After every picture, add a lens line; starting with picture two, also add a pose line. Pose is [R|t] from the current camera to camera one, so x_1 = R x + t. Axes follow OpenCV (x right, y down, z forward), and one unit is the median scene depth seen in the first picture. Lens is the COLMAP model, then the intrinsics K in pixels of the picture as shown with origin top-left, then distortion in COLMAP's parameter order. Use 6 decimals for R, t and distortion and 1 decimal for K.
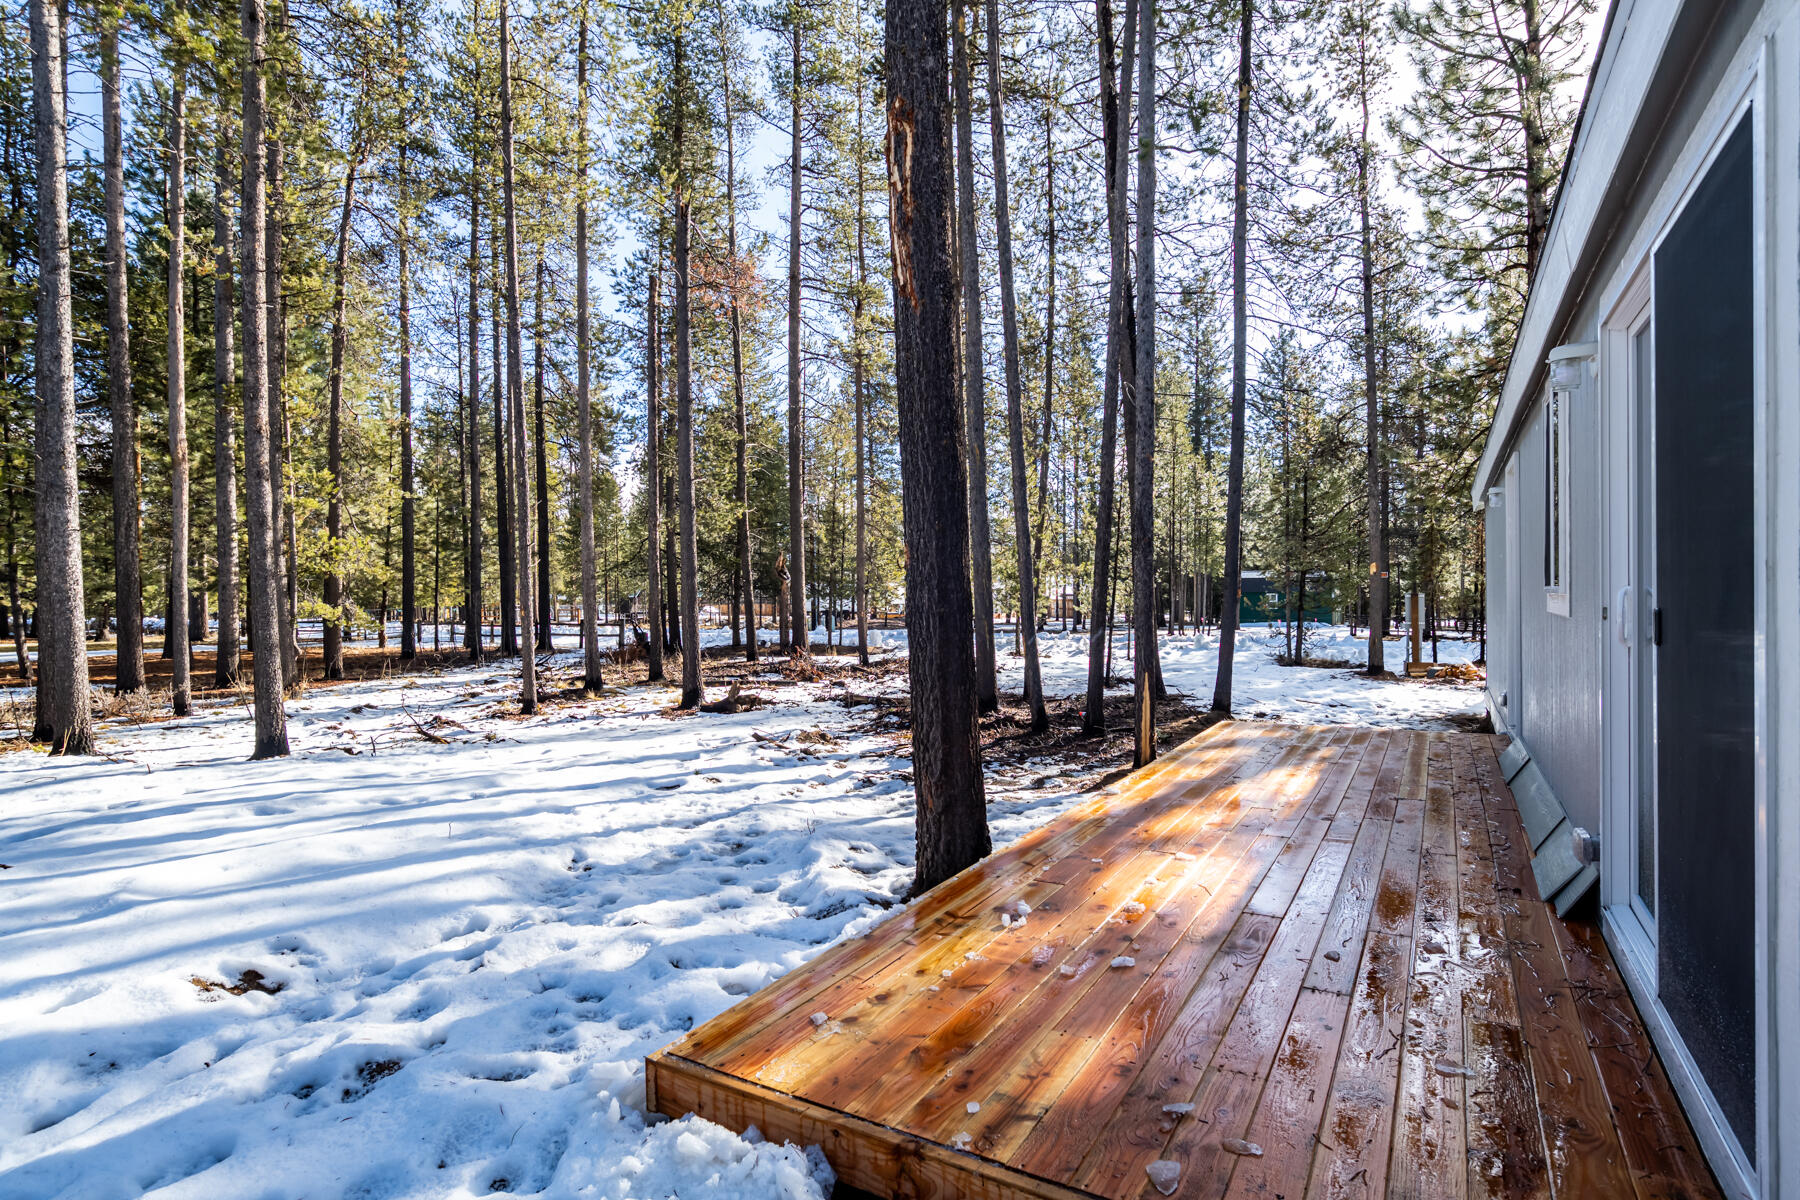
lens RADIAL K [[919.4, 0, 894.3], [0, 919.4, 598.0], [0, 0, 1]] dist [-0.019531, 0.008532]
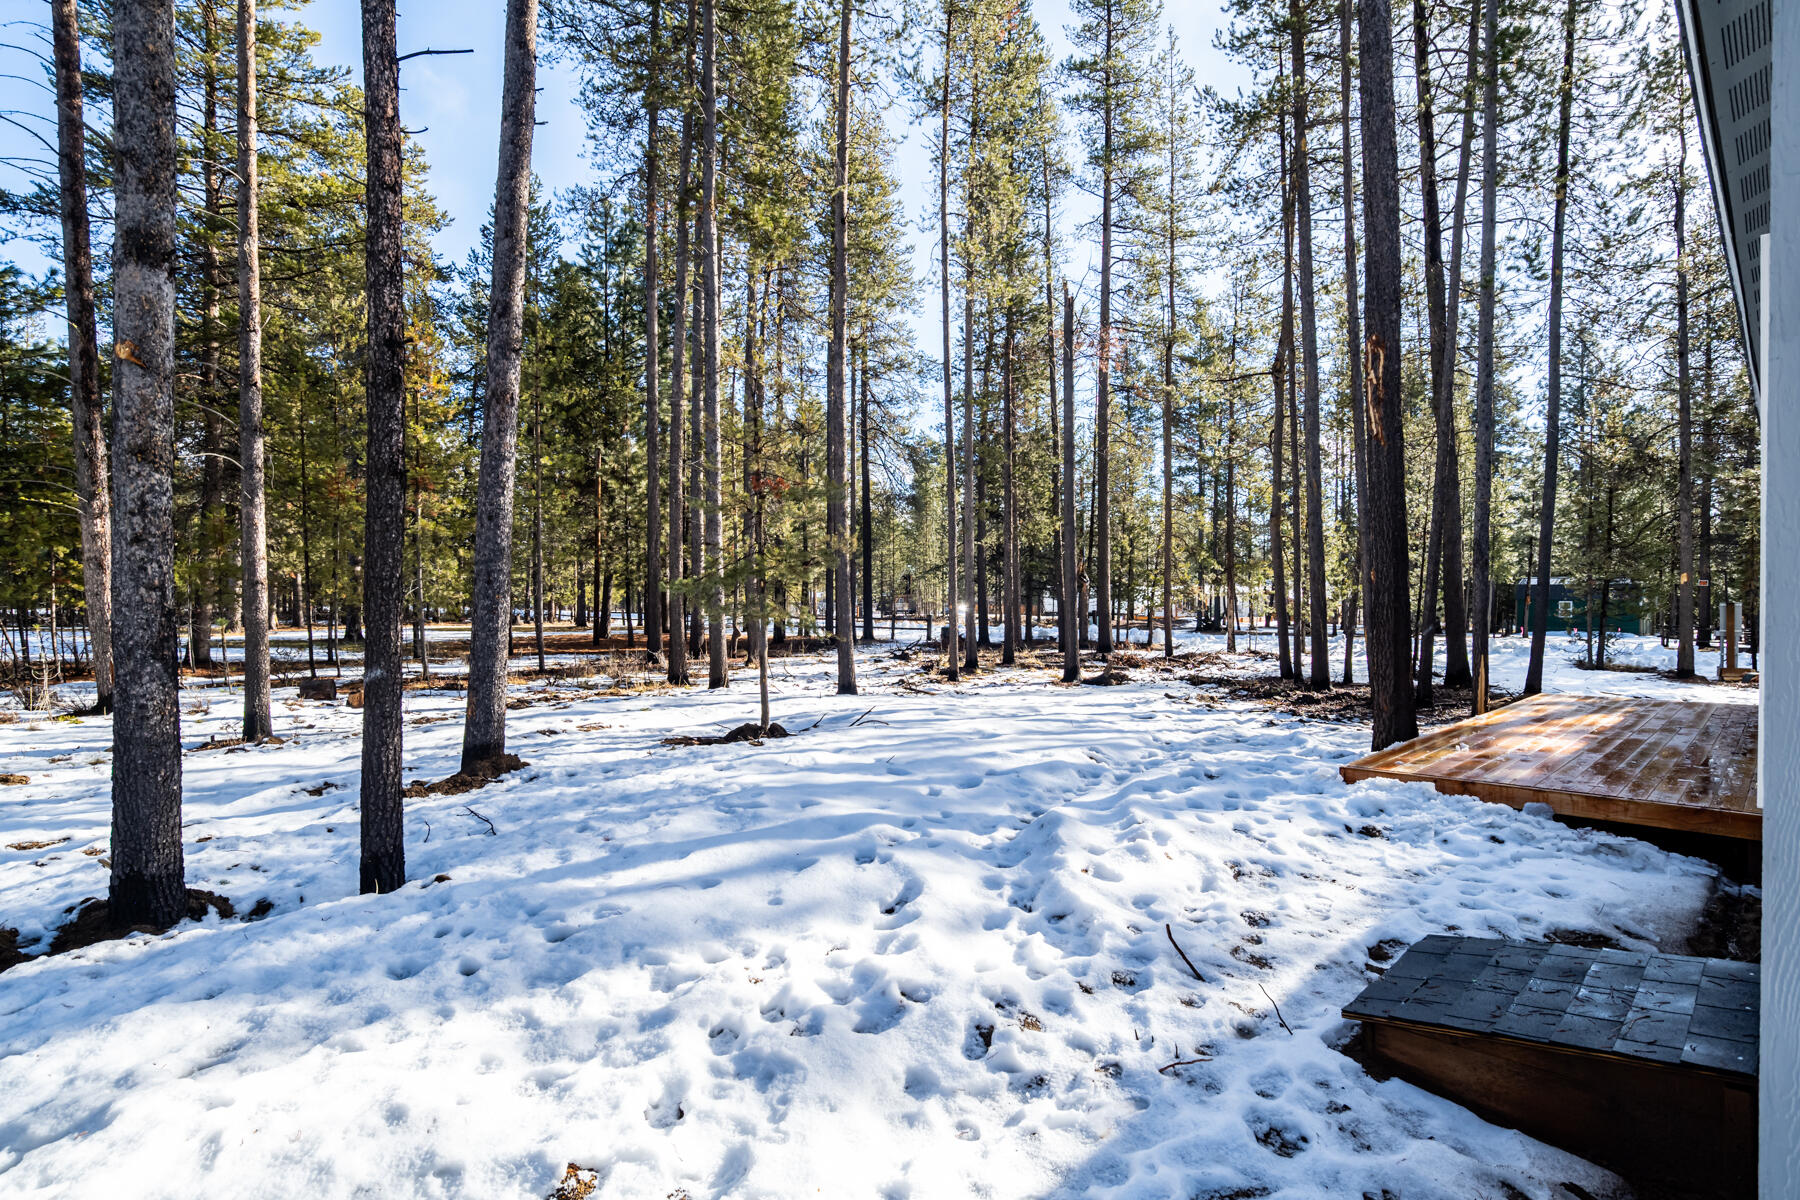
lens RADIAL K [[919.4, 0, 894.3], [0, 919.4, 598.0], [0, 0, 1]] dist [-0.019531, 0.008532]
pose [[0.971110, 0.014486, -0.238192, -0.093256], [-0.014814, 0.999890, 0.000413, 0.002549], [0.238172, 0.003128, 0.971218, -0.199218]]
